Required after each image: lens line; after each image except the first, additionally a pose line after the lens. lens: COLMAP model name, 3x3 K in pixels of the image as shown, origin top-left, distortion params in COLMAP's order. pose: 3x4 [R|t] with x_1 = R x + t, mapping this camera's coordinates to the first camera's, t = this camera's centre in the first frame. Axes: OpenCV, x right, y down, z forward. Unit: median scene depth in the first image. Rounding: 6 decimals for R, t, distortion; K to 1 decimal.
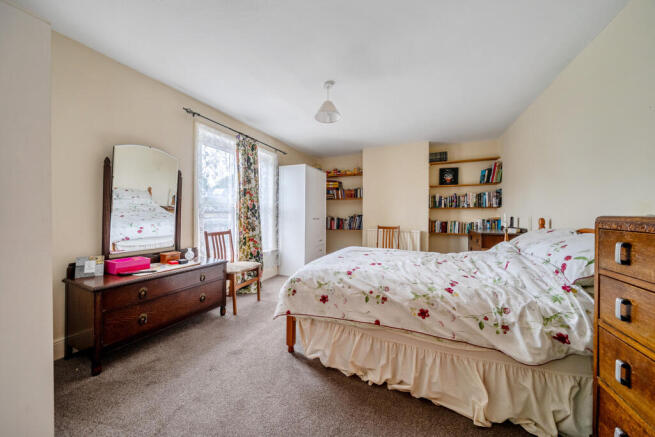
lens RADIAL K [[231.4, 0, 332.0], [0, 231.4, 219.6], [0, 0, 1]] dist [-0.001287, -0.000061]
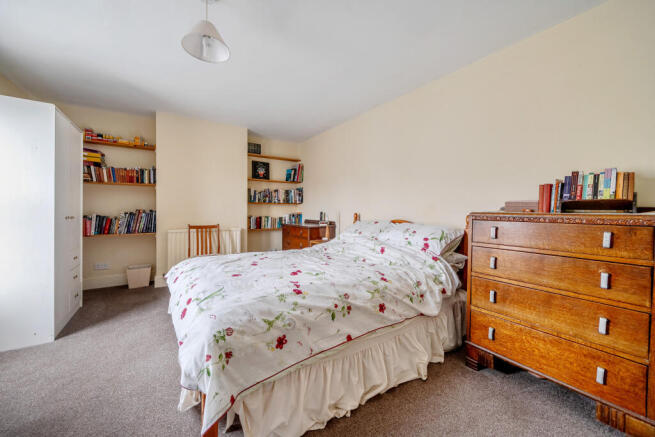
lens RADIAL K [[246.2, 0, 325.9], [0, 246.2, 214.2], [0, 0, 1]] dist [-0.000325, -0.000261]
pose [[0.525304, -0.015203, 0.850779, -0.251914], [0.014286, 0.999857, 0.009046, -0.009013], [-0.850795, 0.007402, 0.525446, 0.241949]]
